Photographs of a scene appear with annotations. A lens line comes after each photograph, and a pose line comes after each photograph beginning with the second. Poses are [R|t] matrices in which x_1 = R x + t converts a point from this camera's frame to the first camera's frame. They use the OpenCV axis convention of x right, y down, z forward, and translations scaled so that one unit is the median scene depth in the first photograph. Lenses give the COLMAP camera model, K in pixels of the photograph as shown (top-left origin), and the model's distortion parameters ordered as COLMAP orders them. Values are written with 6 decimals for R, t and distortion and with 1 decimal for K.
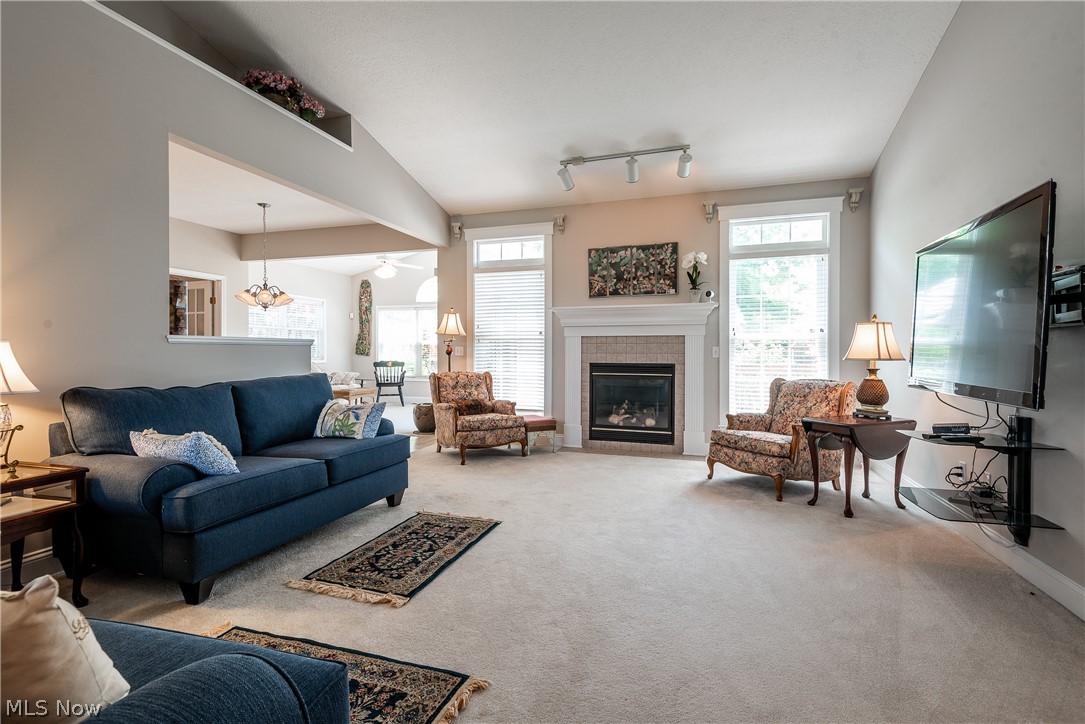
lens RADIAL K [[490.8, 0, 549.5], [0, 490.8, 357.4], [0, 0, 1]] dist [0.035854, -0.027266]
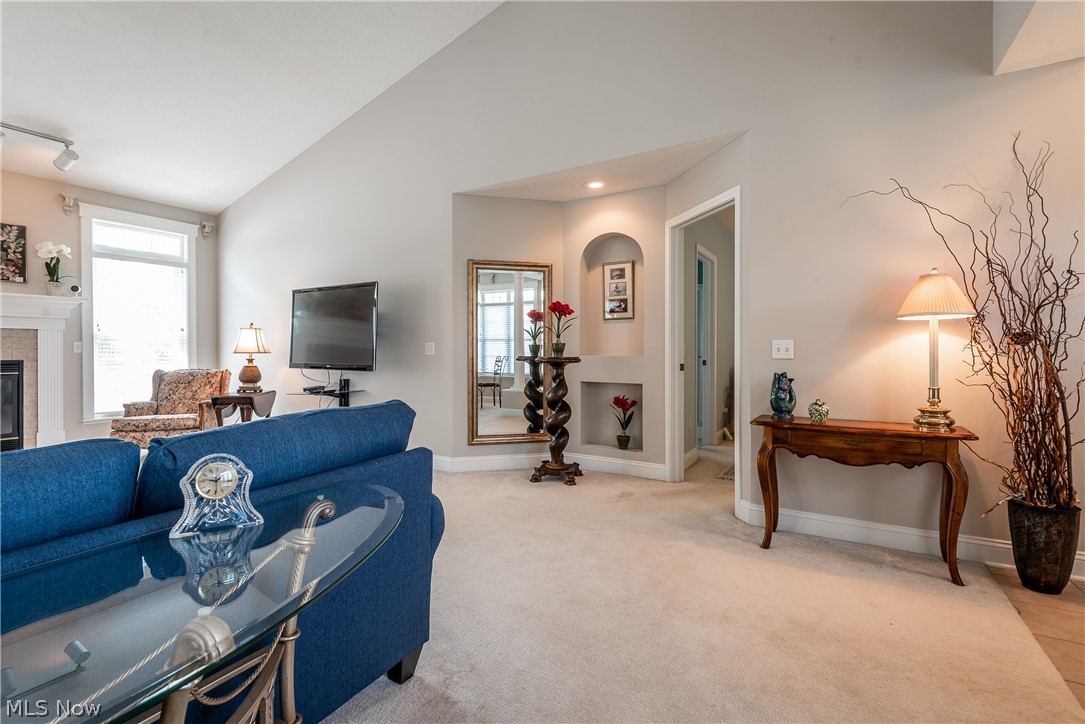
lens RADIAL K [[500.6, 0, 538.1], [0, 500.6, 351.9], [0, 0, 1]] dist [-0.012571, 0.000052]
pose [[0.223652, -0.008014, 0.974636, -0.423942], [0.007680, 0.999950, 0.006460, -0.001012], [-0.974639, 0.006041, 0.223703, -0.125737]]
